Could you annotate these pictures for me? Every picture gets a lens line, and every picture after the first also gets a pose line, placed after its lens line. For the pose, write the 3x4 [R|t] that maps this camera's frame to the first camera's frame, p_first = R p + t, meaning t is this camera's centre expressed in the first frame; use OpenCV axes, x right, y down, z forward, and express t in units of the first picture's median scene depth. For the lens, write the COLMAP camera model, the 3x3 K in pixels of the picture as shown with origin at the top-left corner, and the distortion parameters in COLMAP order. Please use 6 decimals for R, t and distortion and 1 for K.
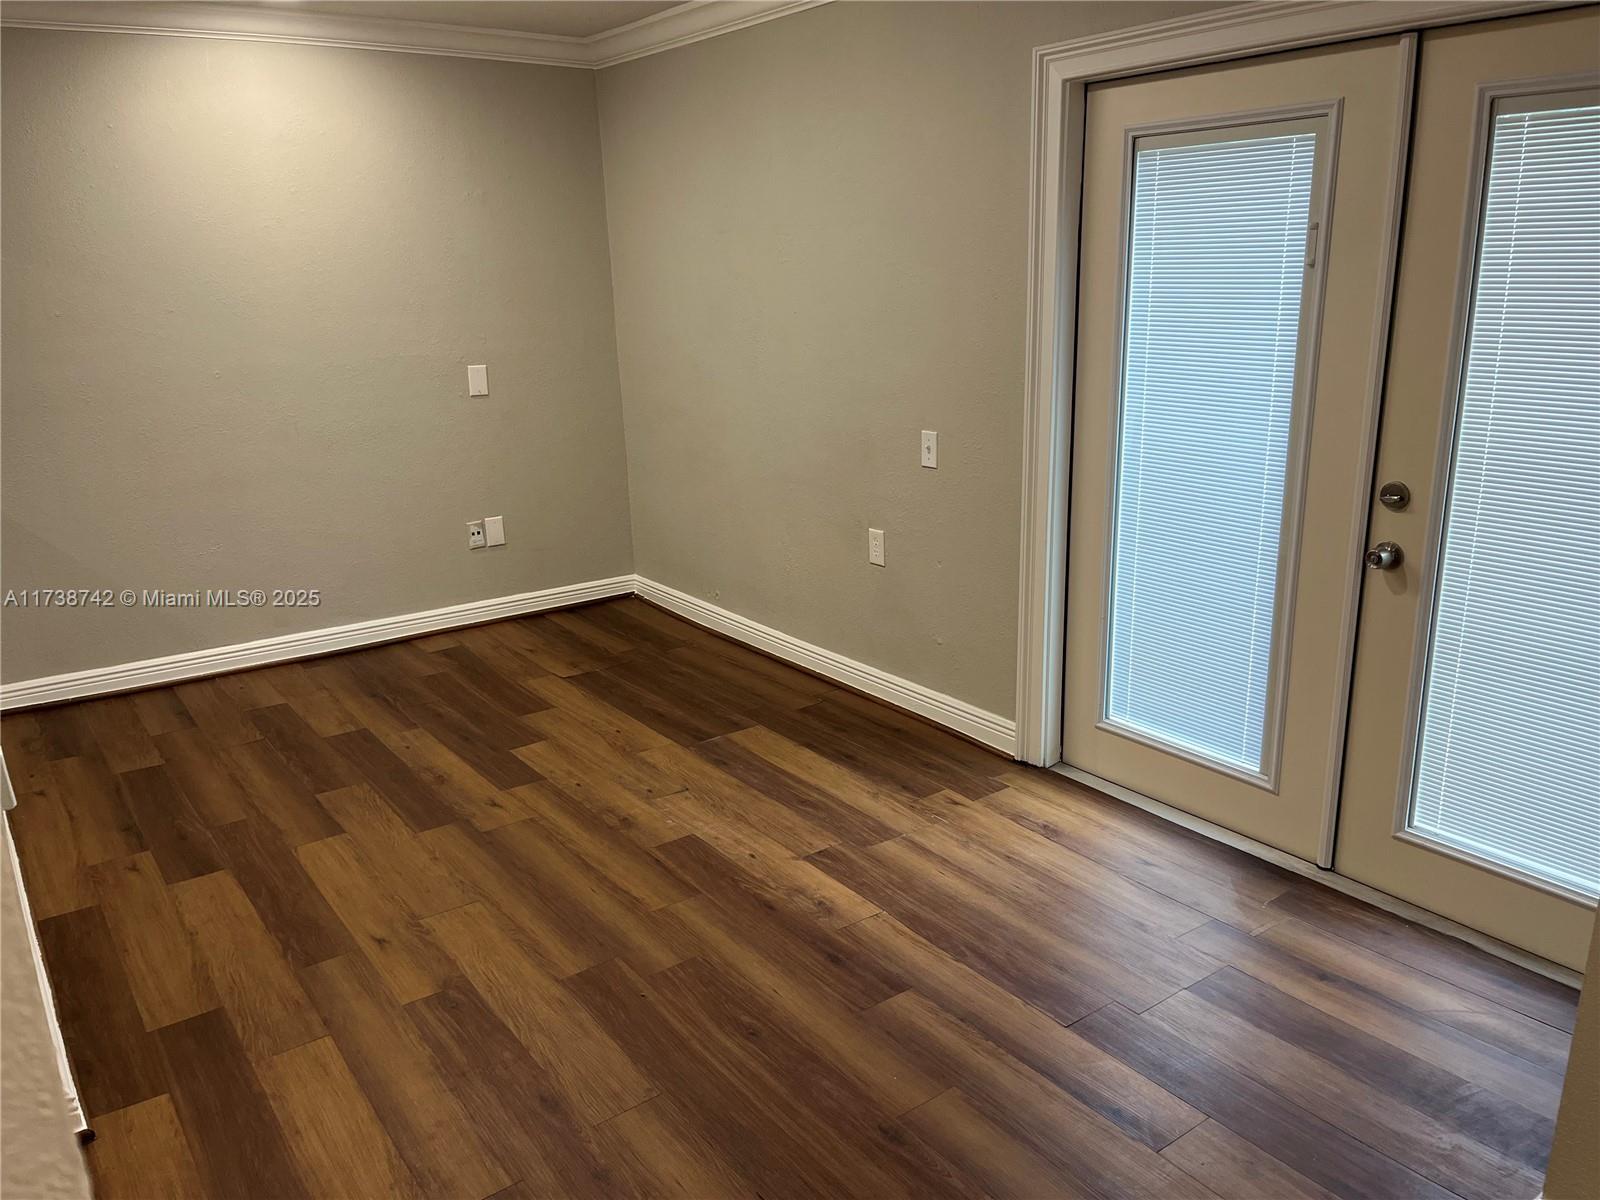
lens RADIAL K [[1210.7, 0, 791.8], [0, 1210.7, 609.5], [0, 0, 1]] dist [0.027288, -0.014720]
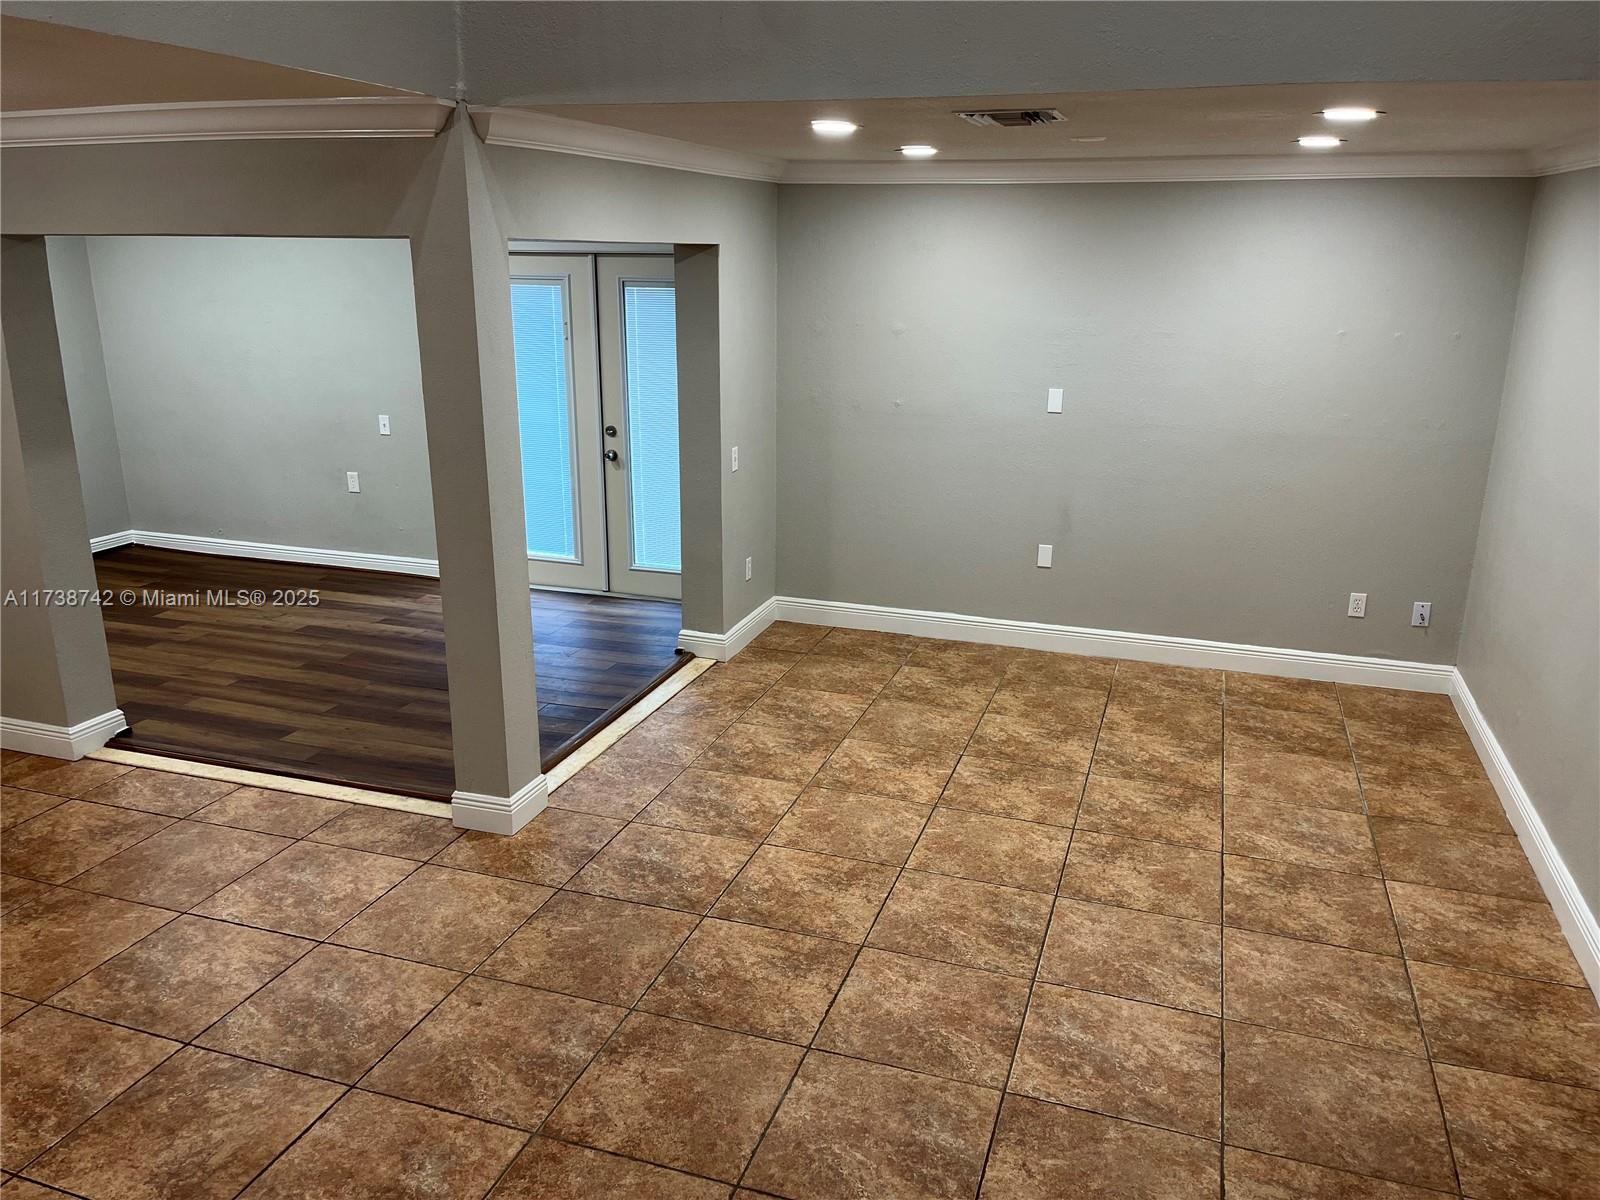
lens RADIAL K [[1210.7, 0, 801.0], [0, 1210.7, 605.2], [0, 0, 1]] dist [0.027288, -0.014720]
pose [[0.816192, -0.127604, 0.563513, -0.611331], [0.128787, 0.990949, 0.037858, 0.208850], [-0.563244, 0.041674, 0.825239, -1.212916]]
